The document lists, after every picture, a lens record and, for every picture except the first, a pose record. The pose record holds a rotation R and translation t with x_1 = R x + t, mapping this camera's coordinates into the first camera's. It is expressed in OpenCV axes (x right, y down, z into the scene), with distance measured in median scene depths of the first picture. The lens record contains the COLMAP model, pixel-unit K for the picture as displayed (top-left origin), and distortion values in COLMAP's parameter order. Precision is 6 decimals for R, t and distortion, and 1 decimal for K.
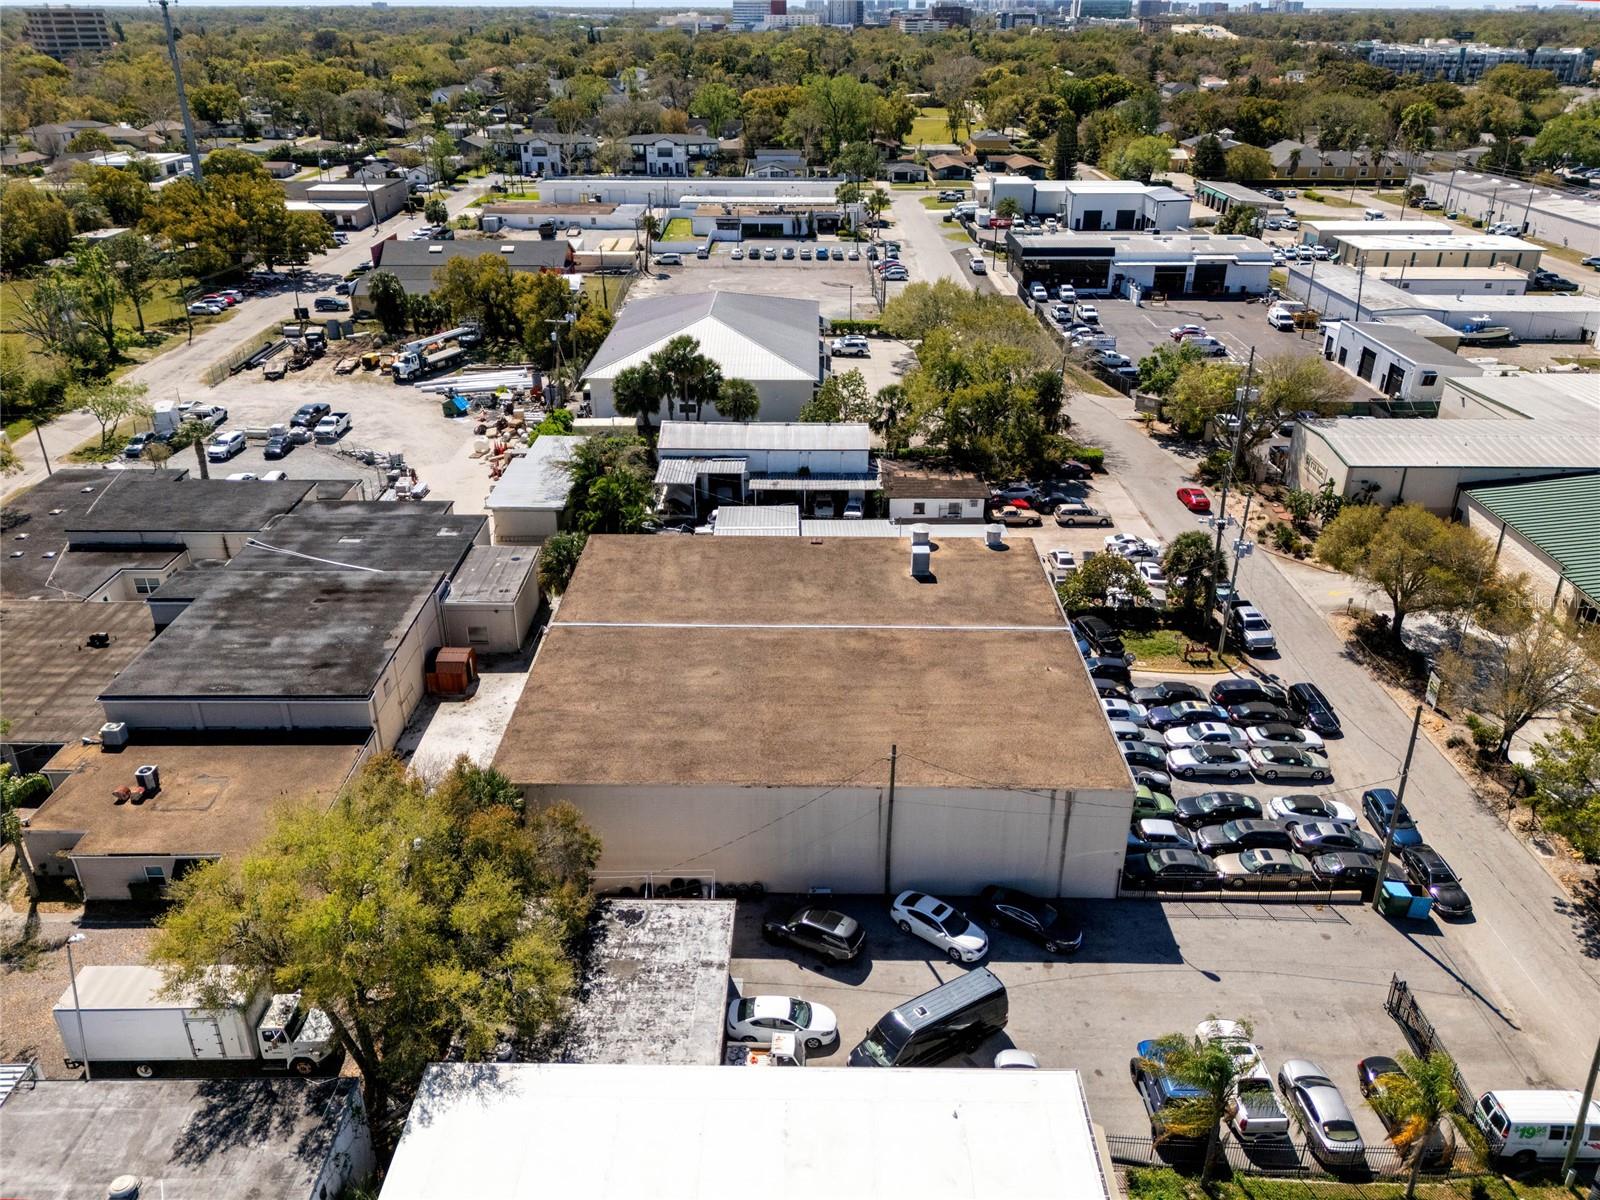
lens RADIAL K [[1197.8, 0, 801.9], [0, 1197.8, 602.4], [0, 0, 1]] dist [0.059760, -0.070436]
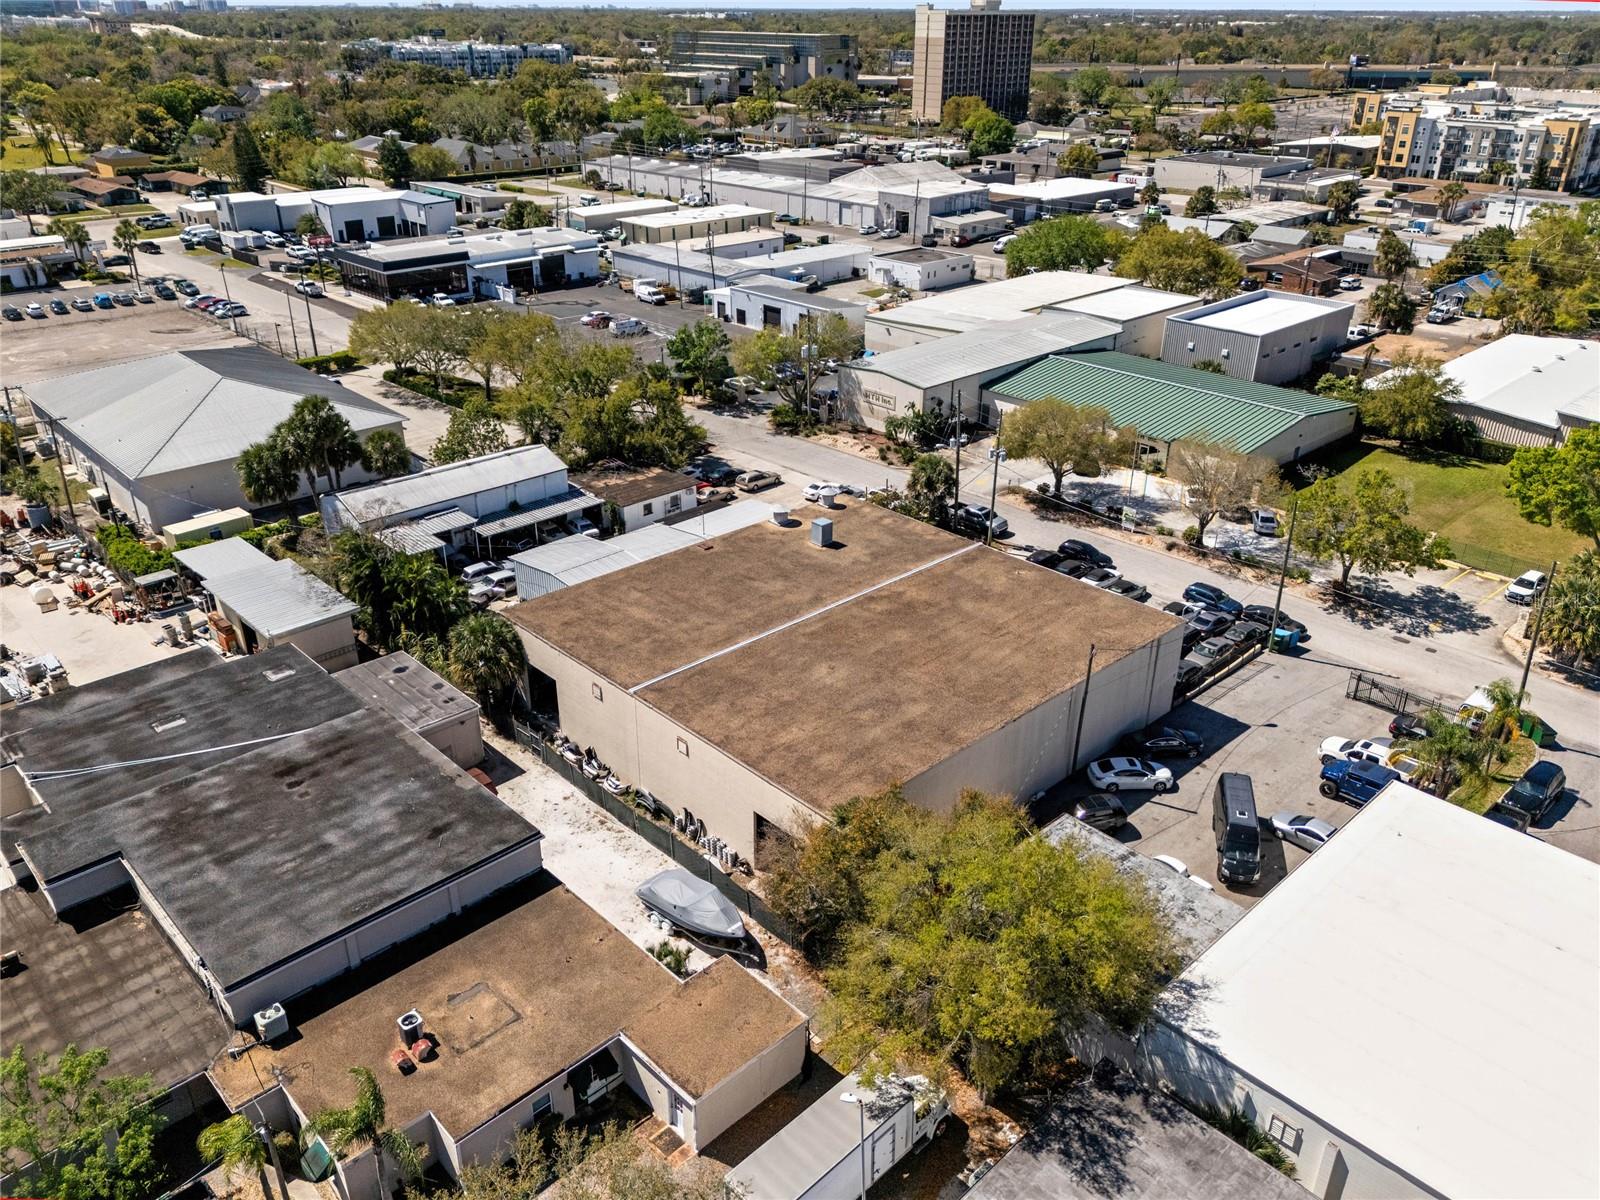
lens RADIAL K [[1197.8, 0, 801.9], [0, 1197.8, 602.4], [0, 0, 1]] dist [0.059760, -0.070436]
pose [[0.720786, -0.304464, 0.622711, -0.585443], [0.303529, 0.946294, 0.111341, -0.096396], [-0.623167, 0.108758, 0.774490, 0.163922]]
